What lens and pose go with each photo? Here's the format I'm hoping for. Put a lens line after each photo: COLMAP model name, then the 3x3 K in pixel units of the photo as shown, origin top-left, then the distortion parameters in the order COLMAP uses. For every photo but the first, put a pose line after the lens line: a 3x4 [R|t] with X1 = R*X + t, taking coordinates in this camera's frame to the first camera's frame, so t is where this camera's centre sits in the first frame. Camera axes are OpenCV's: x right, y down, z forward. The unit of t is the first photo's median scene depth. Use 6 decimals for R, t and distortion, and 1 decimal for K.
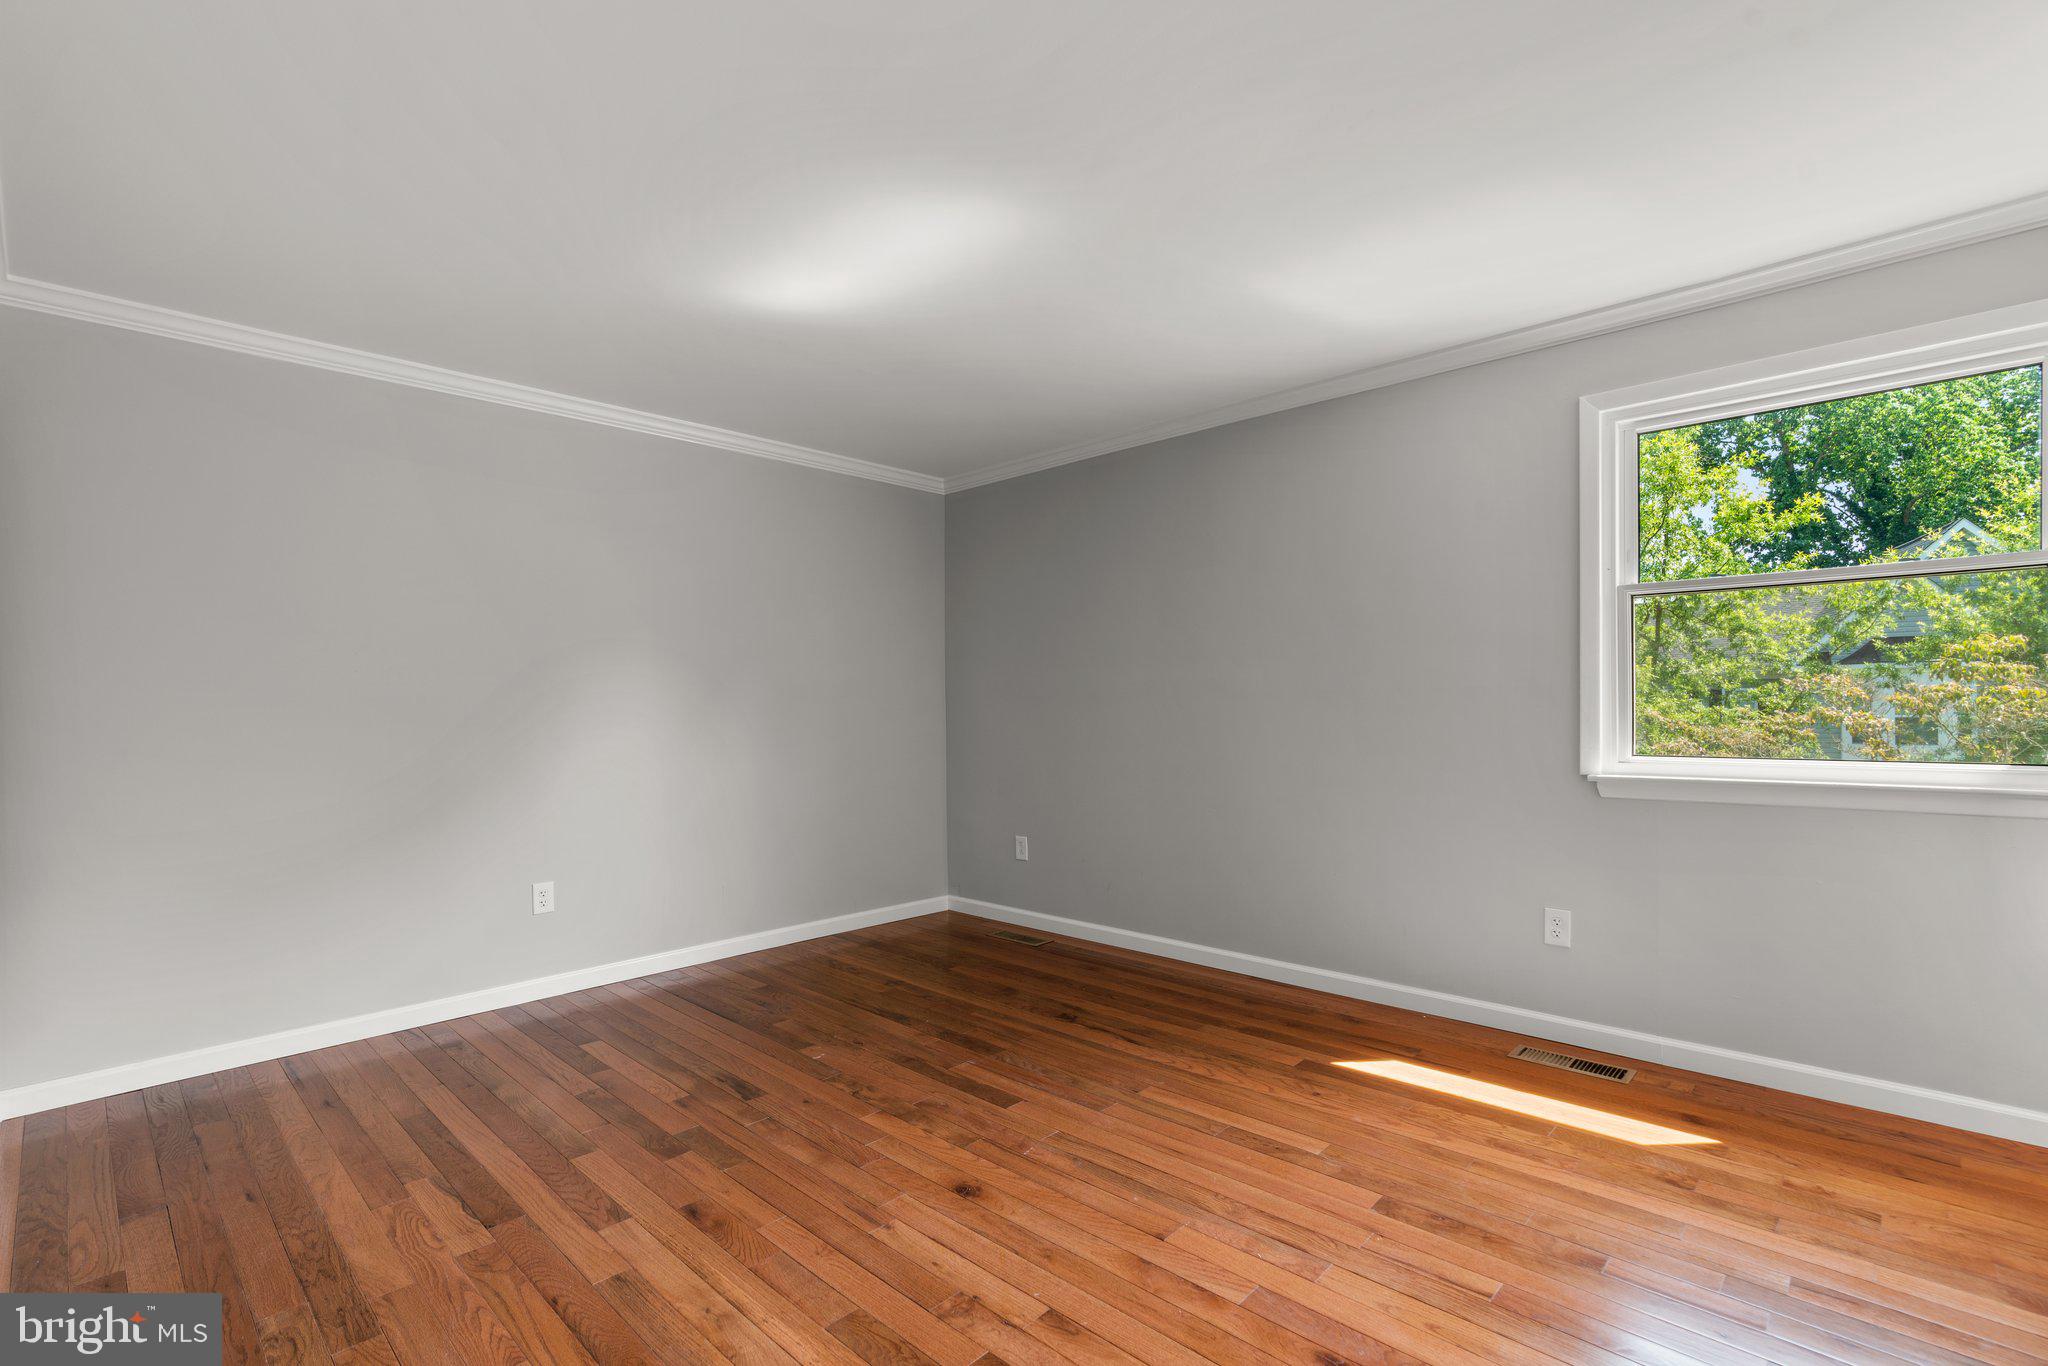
lens RADIAL K [[933.7, 0, 1020.3], [0, 933.7, 701.4], [0, 0, 1]] dist [-0.015221, 0.006841]
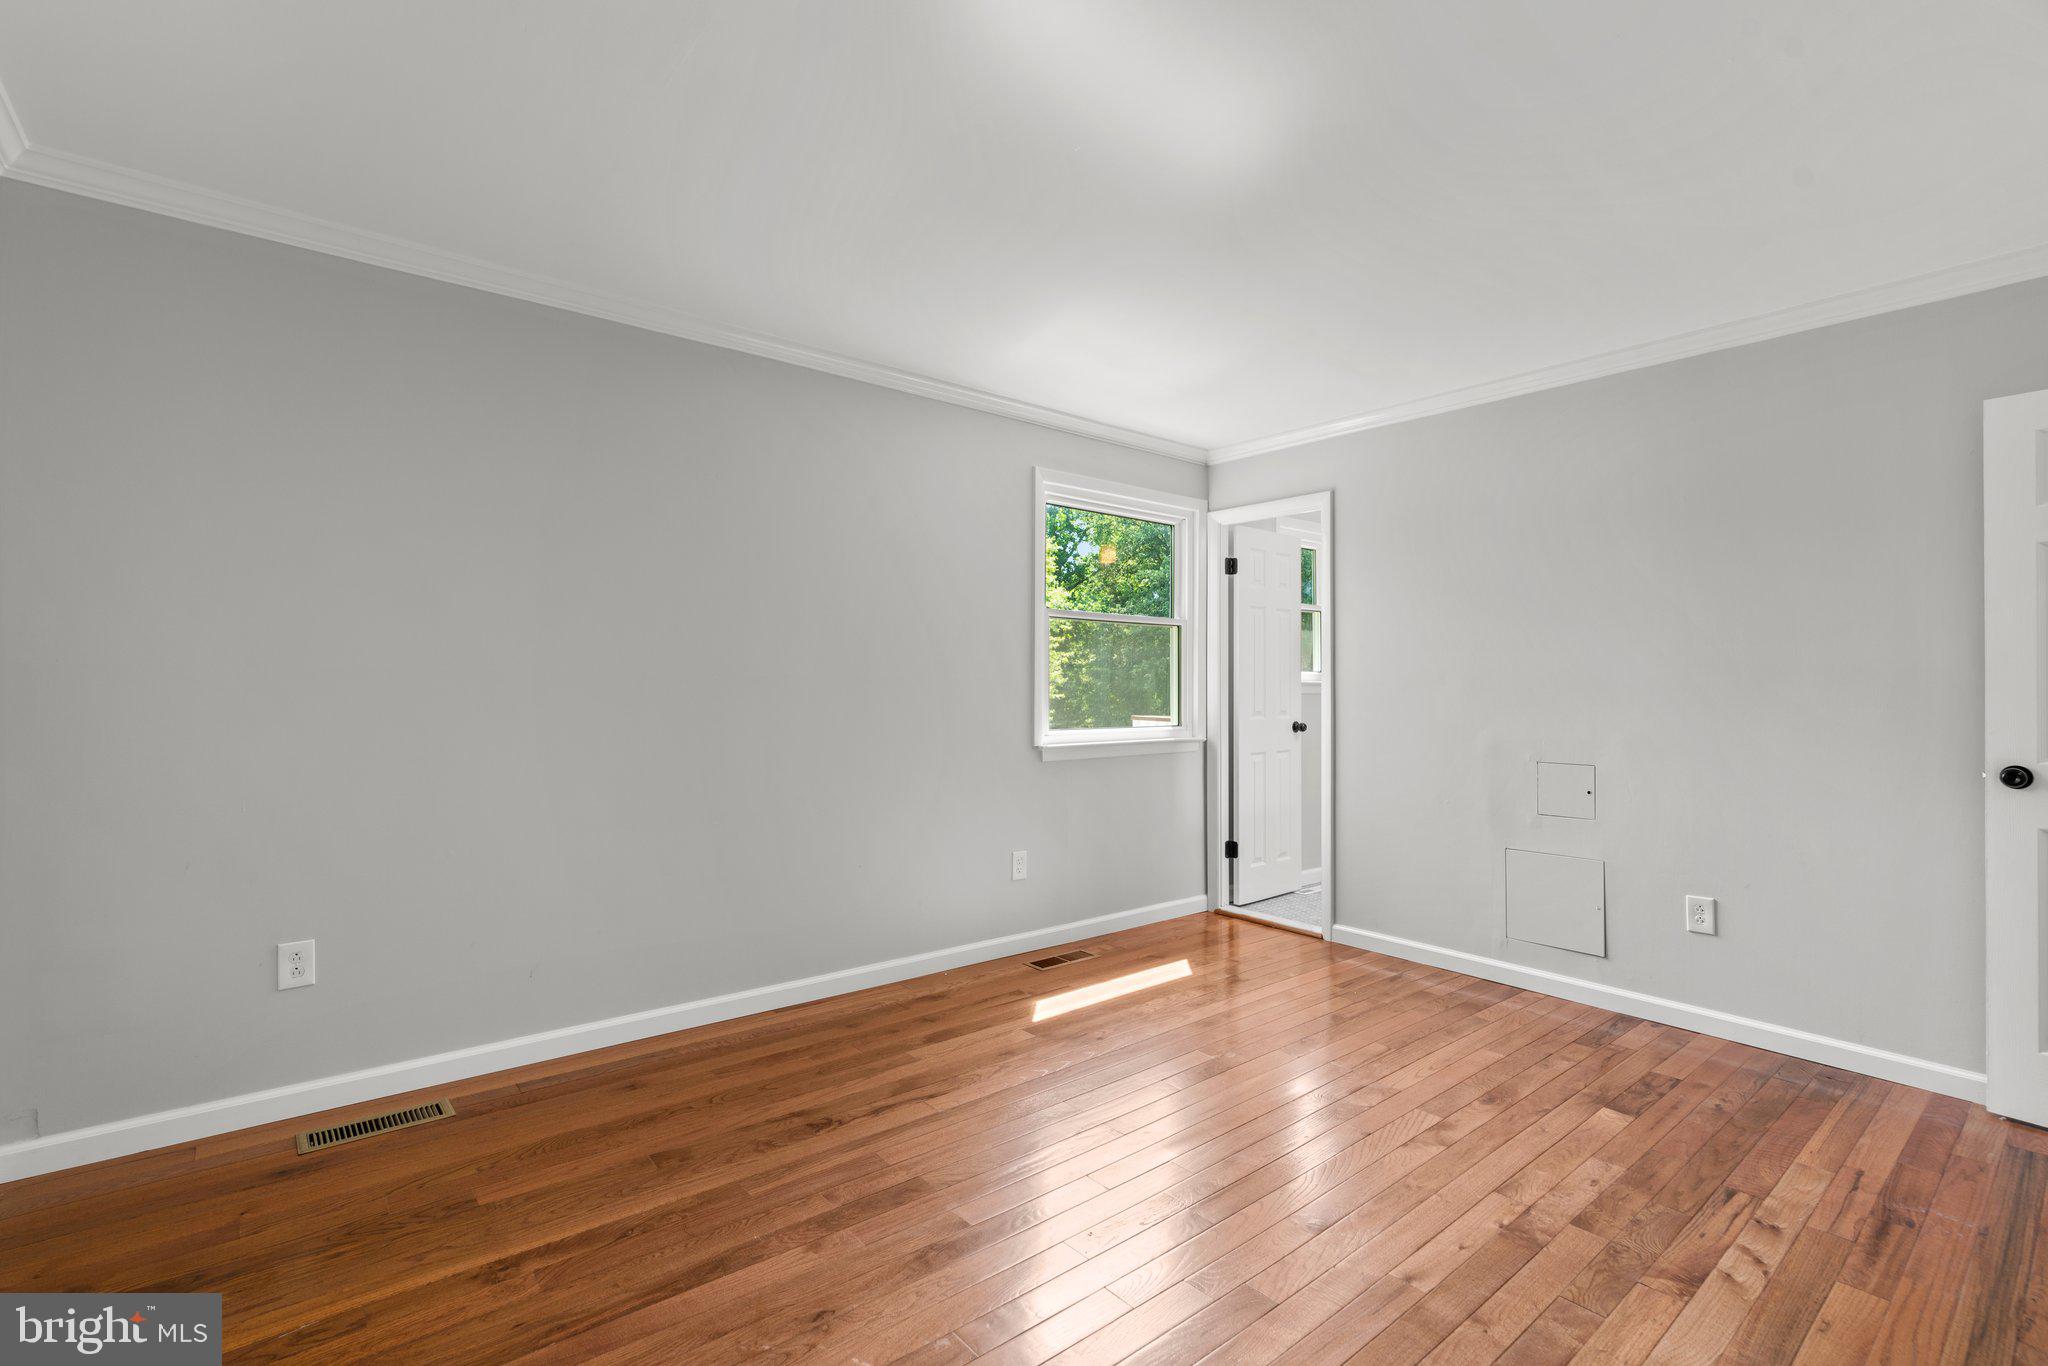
lens RADIAL K [[933.7, 0, 1028.7], [0, 933.7, 672.0], [0, 0, 1]] dist [-0.015221, 0.006841]
pose [[0.116330, 0.026467, 0.992858, -0.674997], [-0.009327, 0.999630, -0.025554, 0.007274], [-0.993167, -0.006288, 0.116534, 0.787064]]
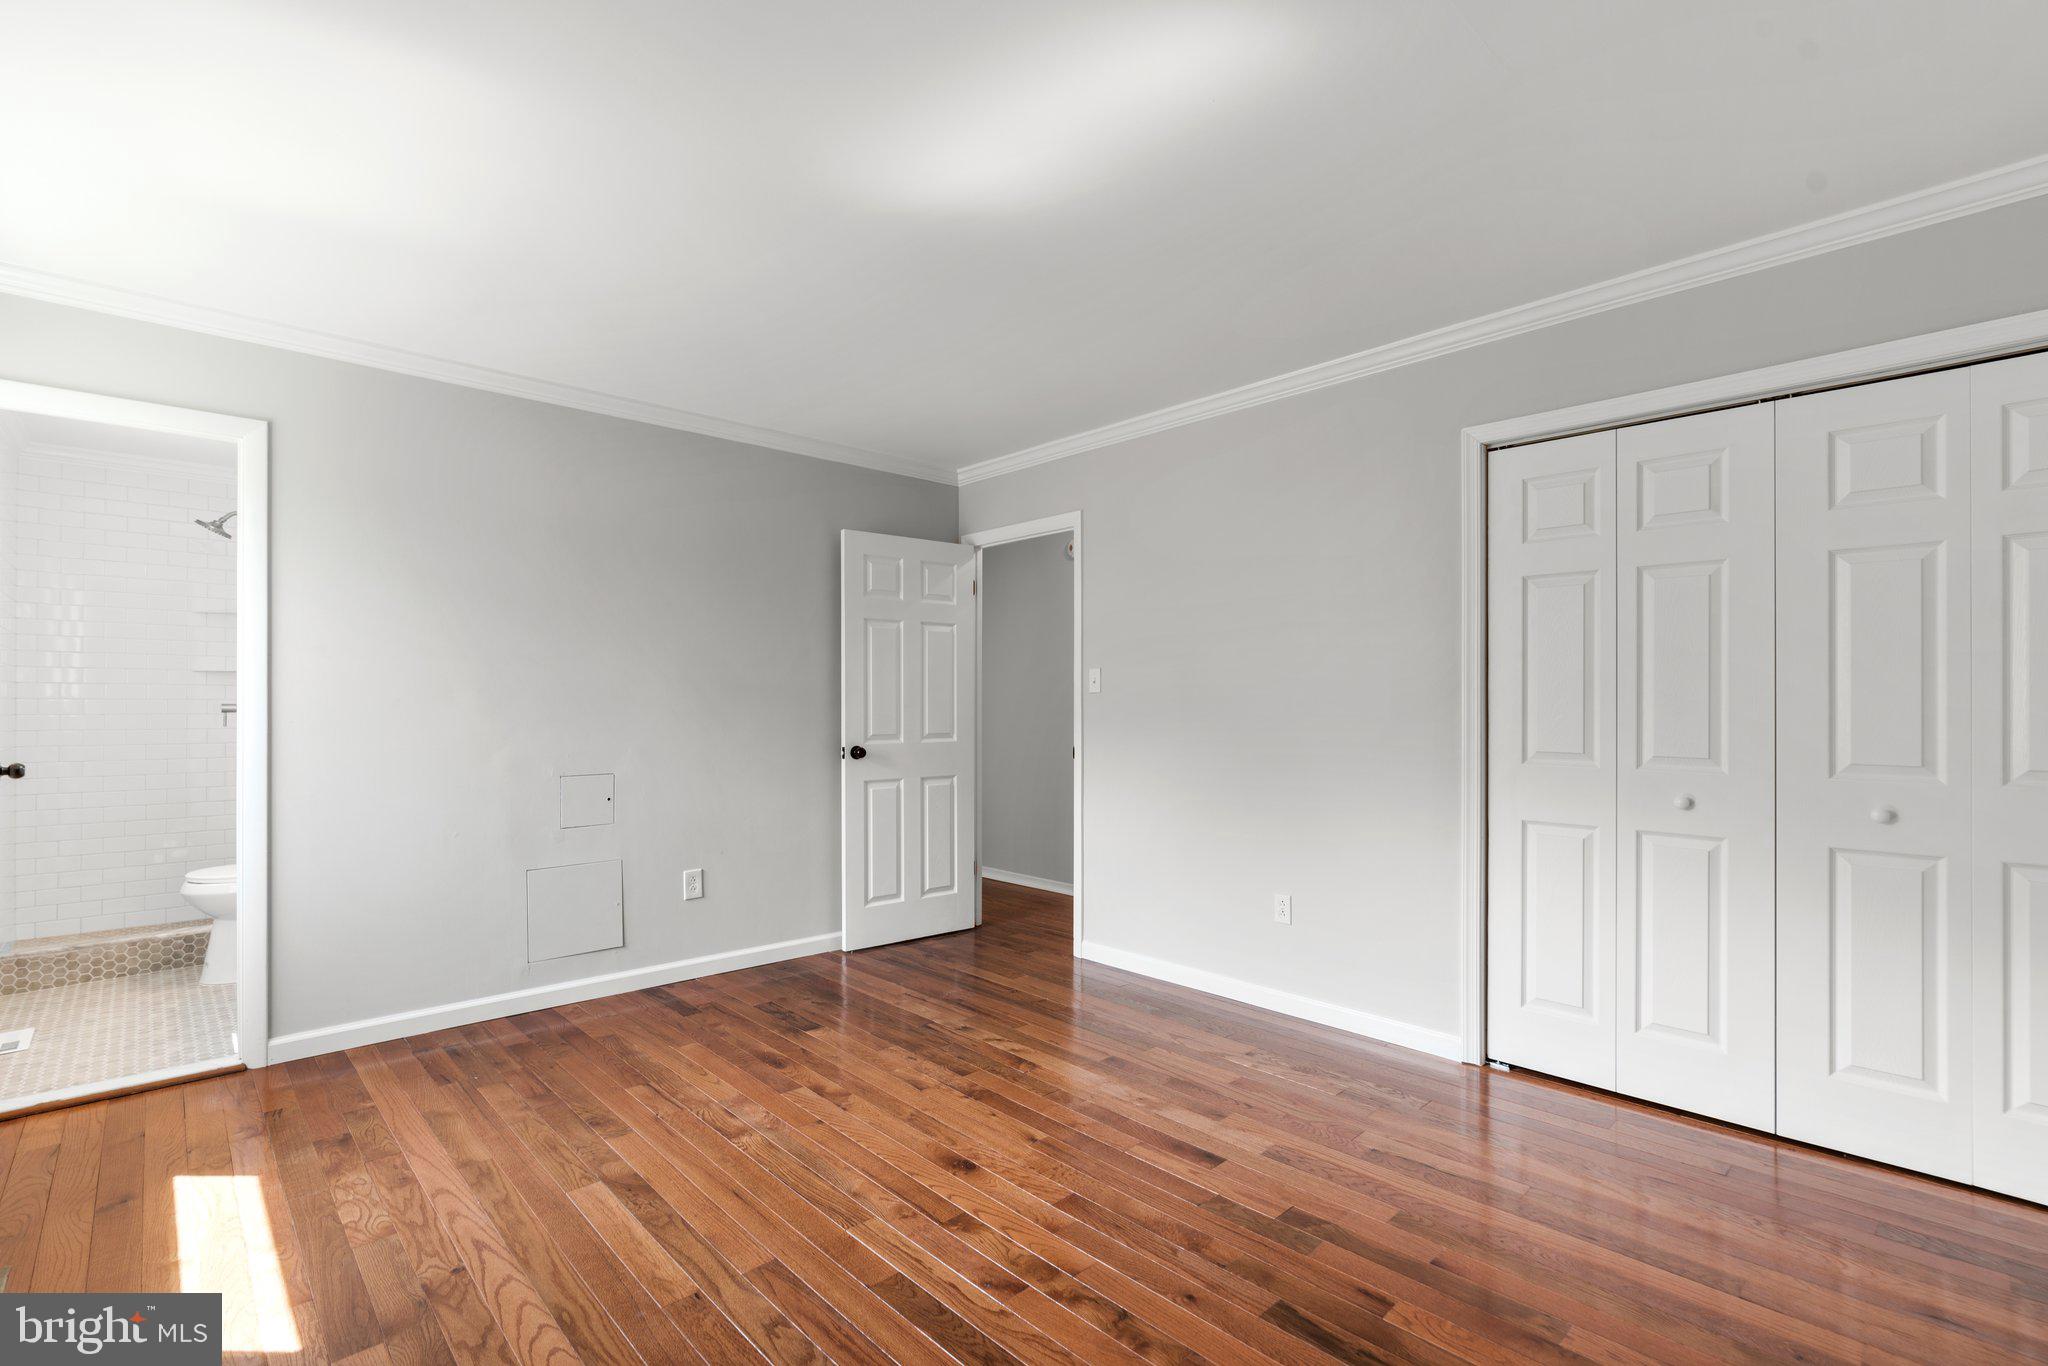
lens RADIAL K [[933.7, 0, 1029.6], [0, 933.7, 696.7], [0, 0, 1]] dist [-0.015221, 0.006841]
pose [[-0.998968, 0.010081, 0.044290, -0.122564], [0.009876, 0.999939, -0.004857, -0.003409], [-0.044336, -0.004414, -0.999007, 1.383856]]
